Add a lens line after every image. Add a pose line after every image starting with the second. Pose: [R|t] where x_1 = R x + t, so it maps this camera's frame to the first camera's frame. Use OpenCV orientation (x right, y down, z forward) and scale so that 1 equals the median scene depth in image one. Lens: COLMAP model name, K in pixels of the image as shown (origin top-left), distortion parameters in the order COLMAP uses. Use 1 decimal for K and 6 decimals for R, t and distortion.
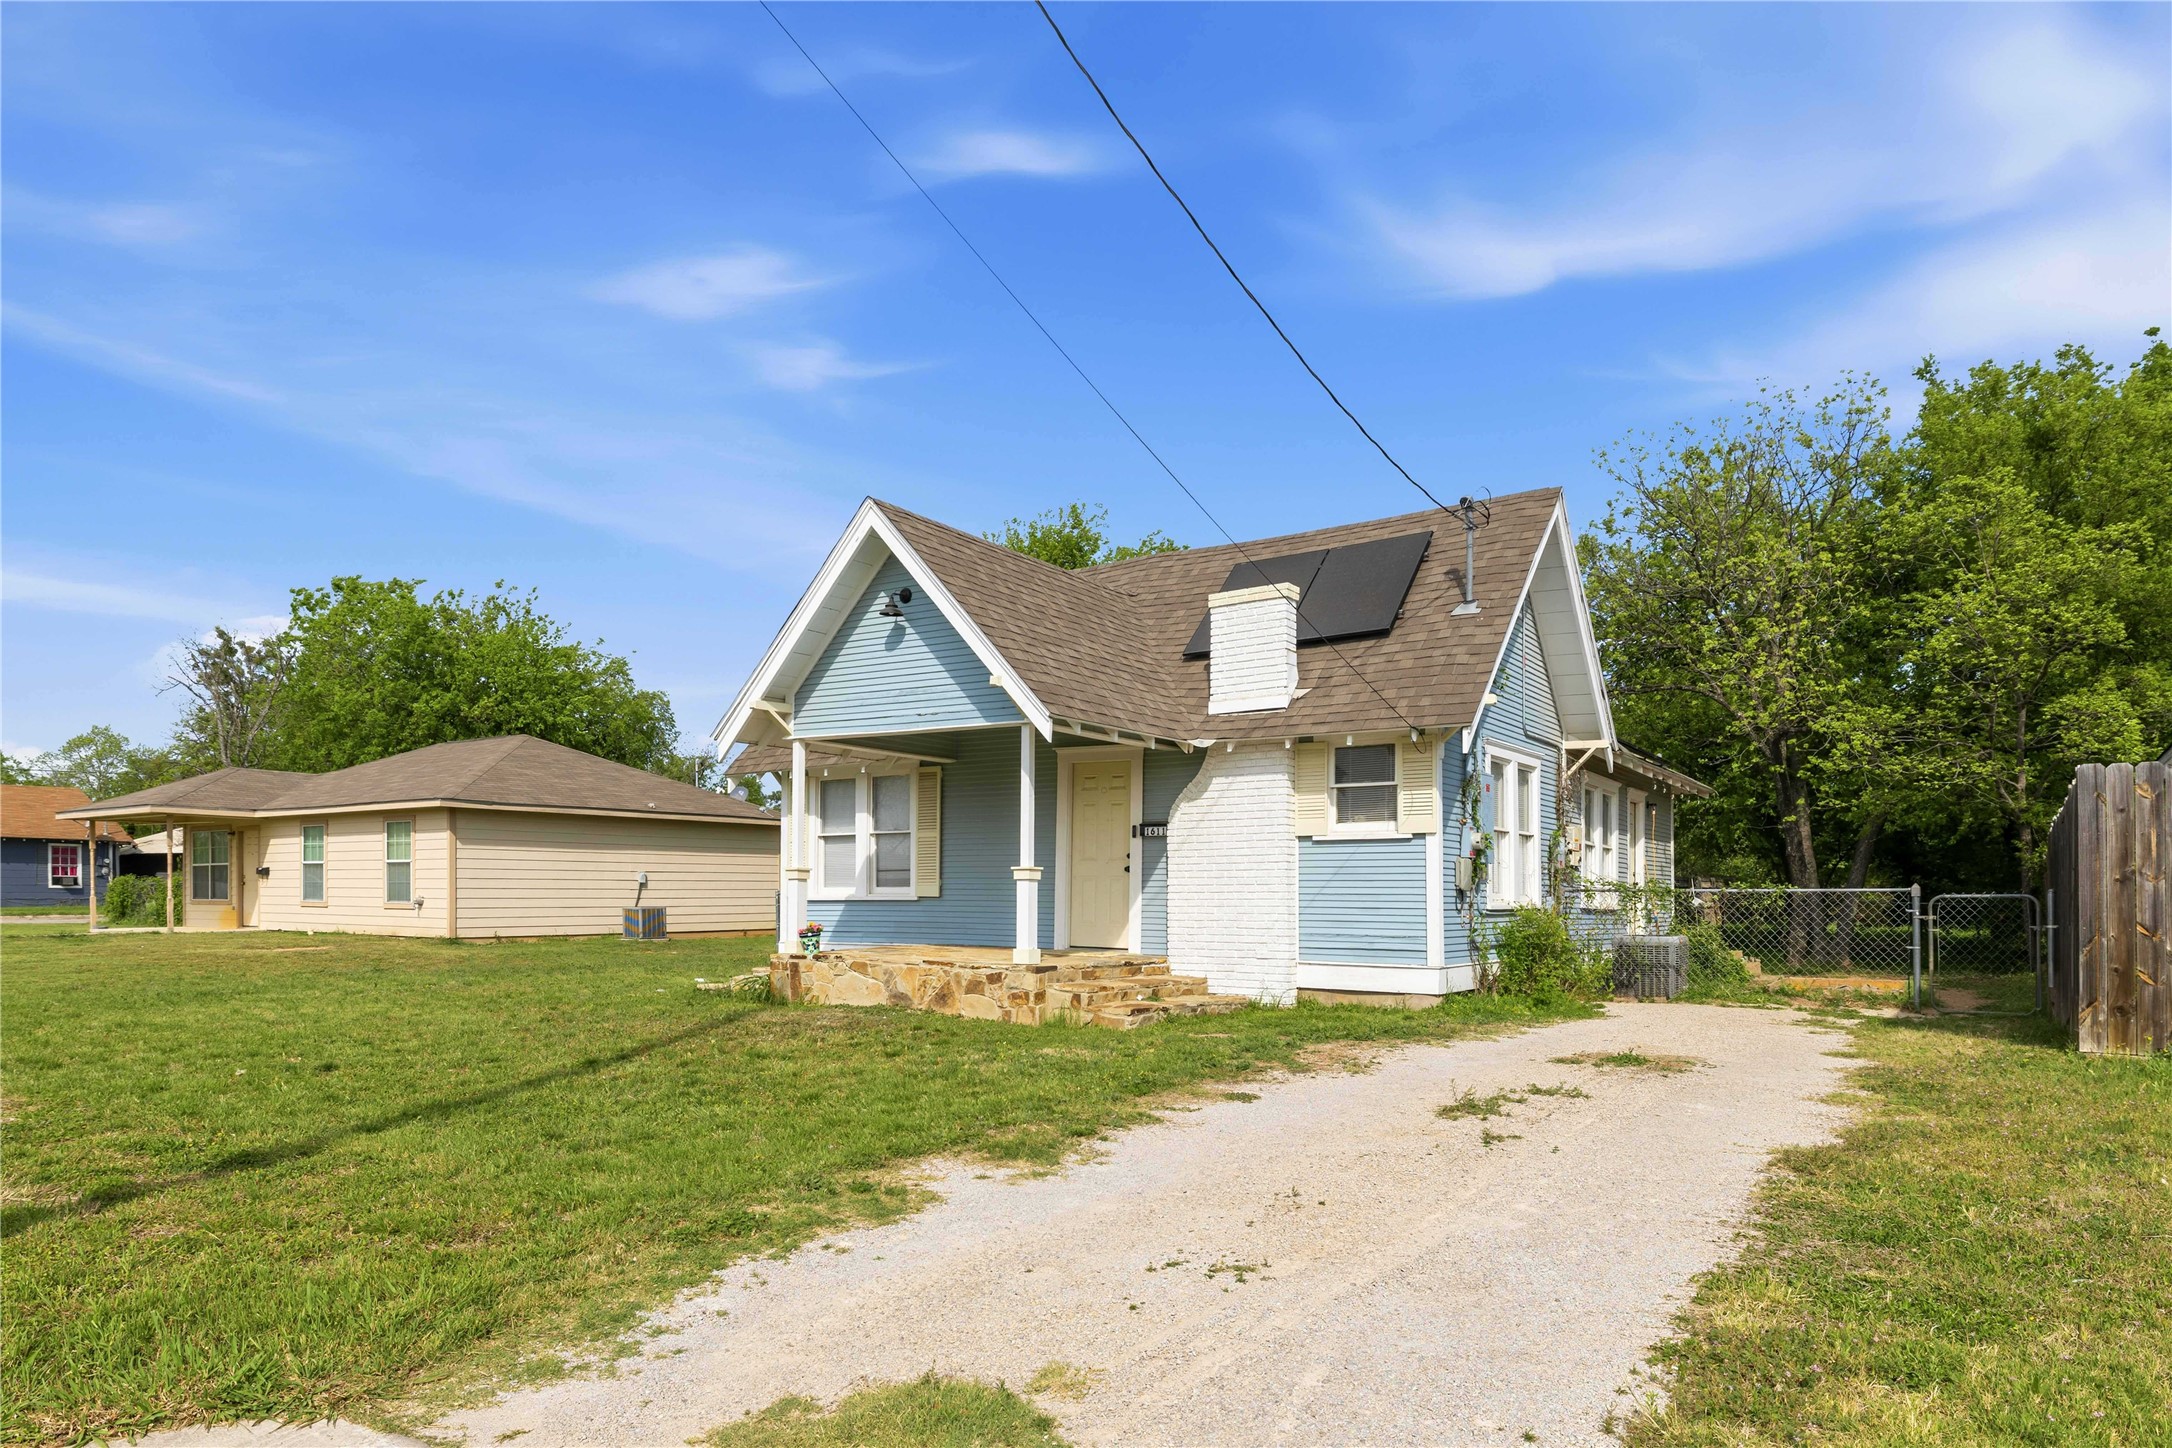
lens RADIAL K [[1246.2, 0, 1085.3], [0, 1246.2, 726.1], [0, 0, 1]] dist [-0.003318, 0.001173]
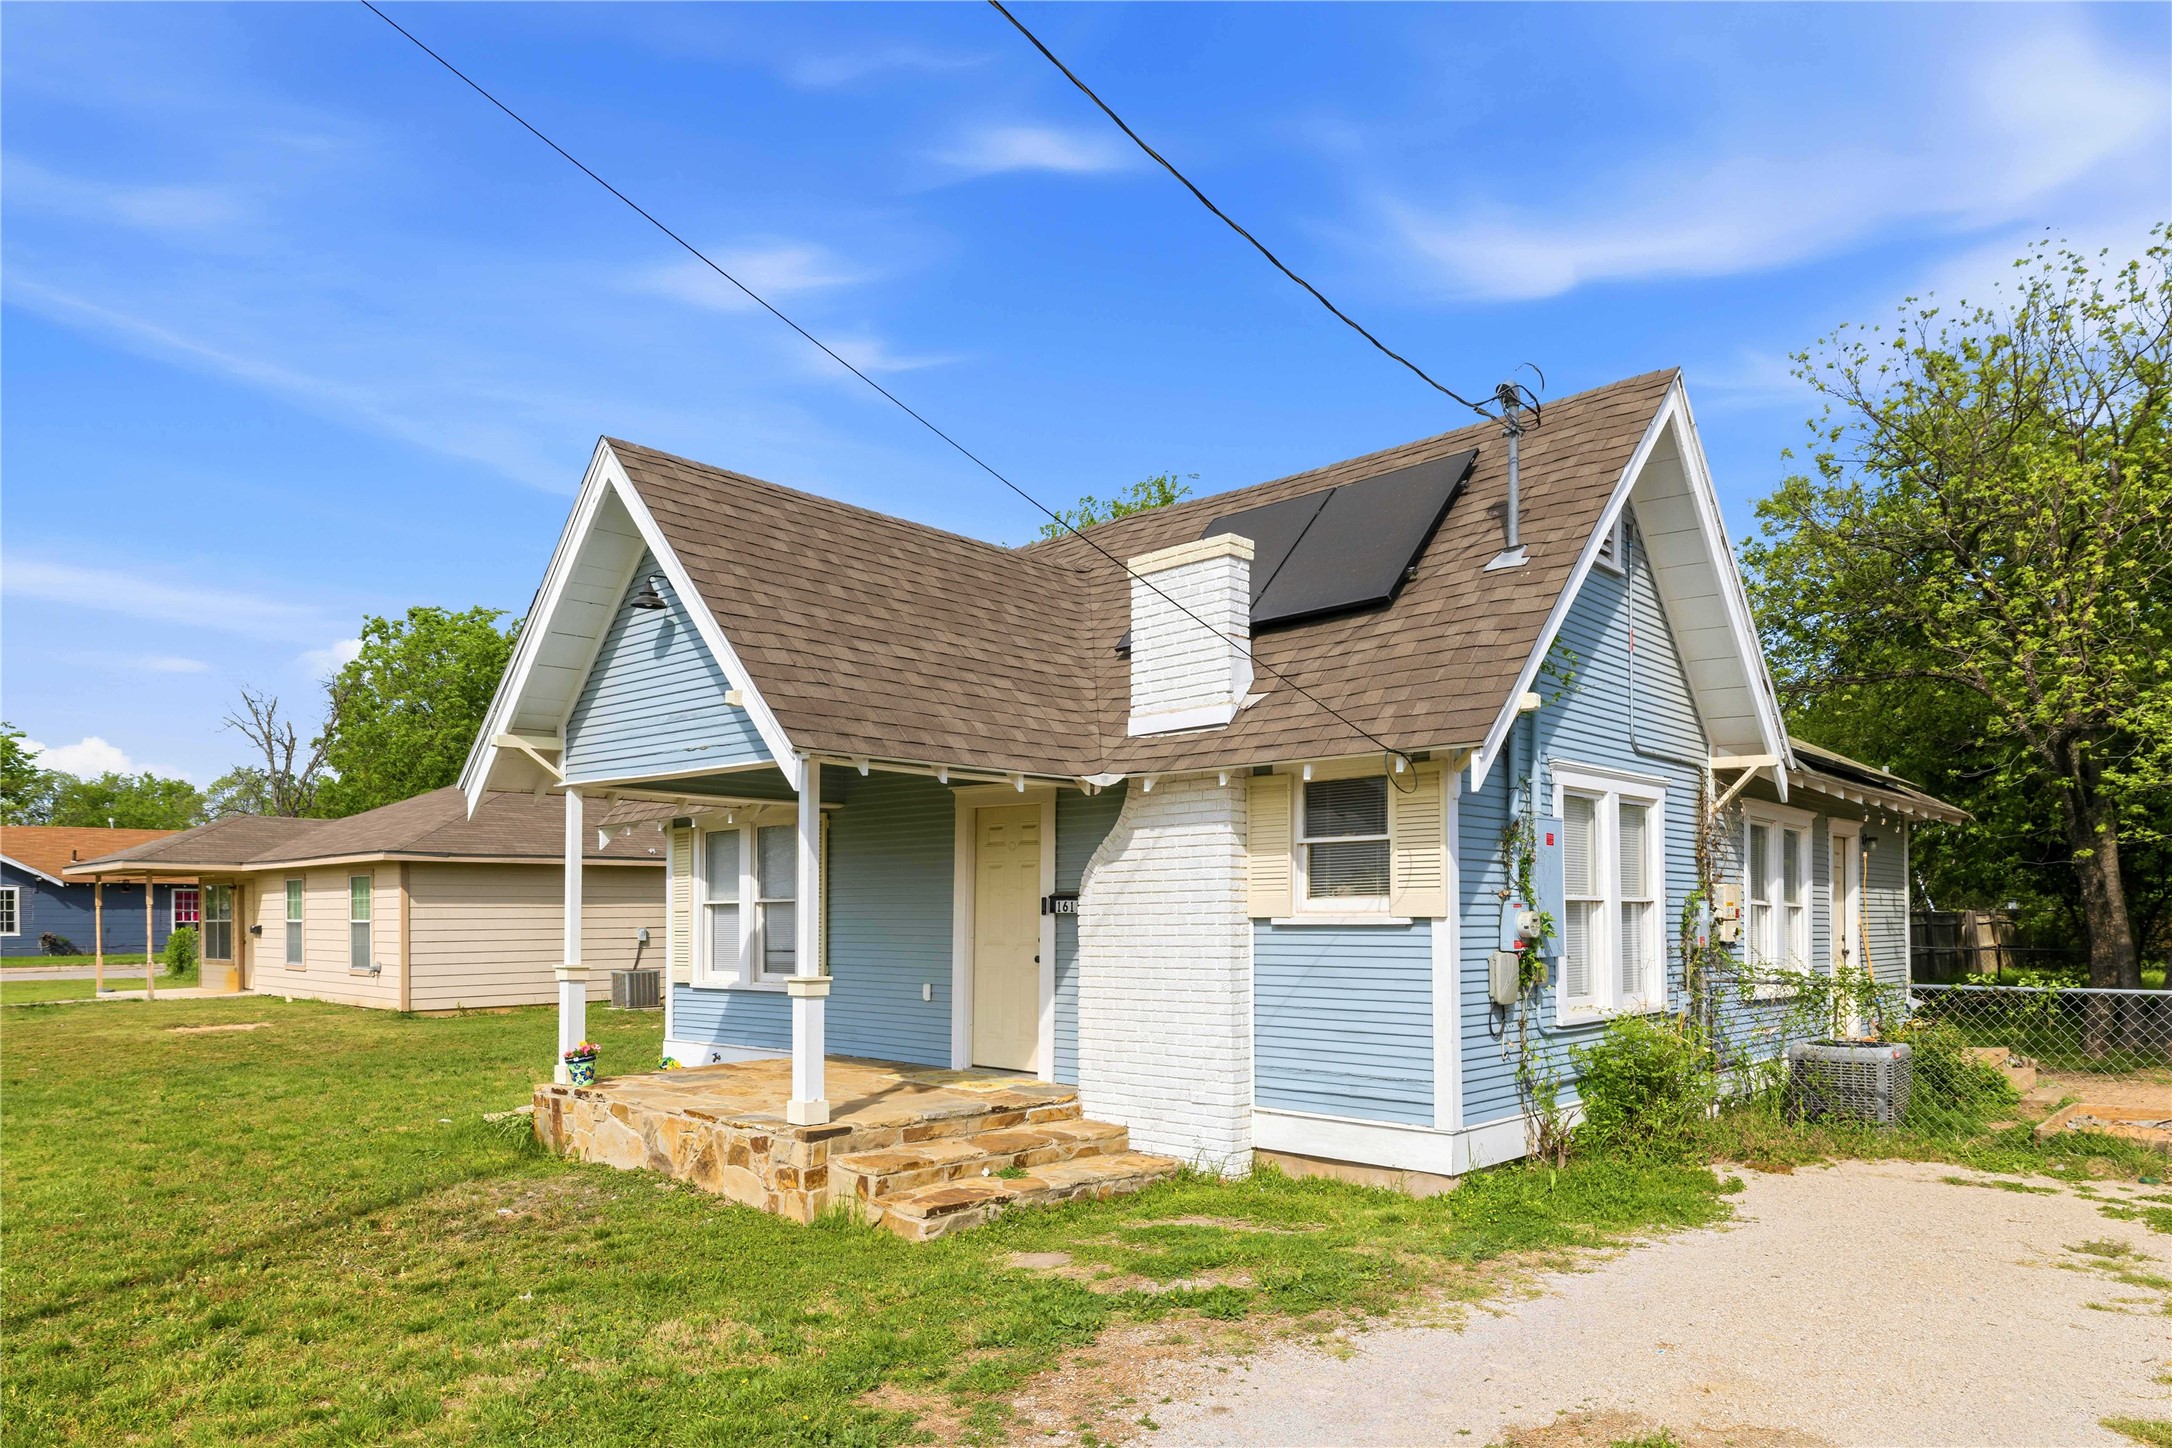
lens RADIAL K [[1338.4, 0, 1083.8], [0, 1338.4, 771.4], [0, 0, 1]] dist [0.001978, -0.004244]
pose [[0.990432, -0.024831, -0.135751, 0.170185], [0.027949, 0.999386, 0.021116, -0.006047], [0.135143, -0.024709, 0.990518, 0.271422]]
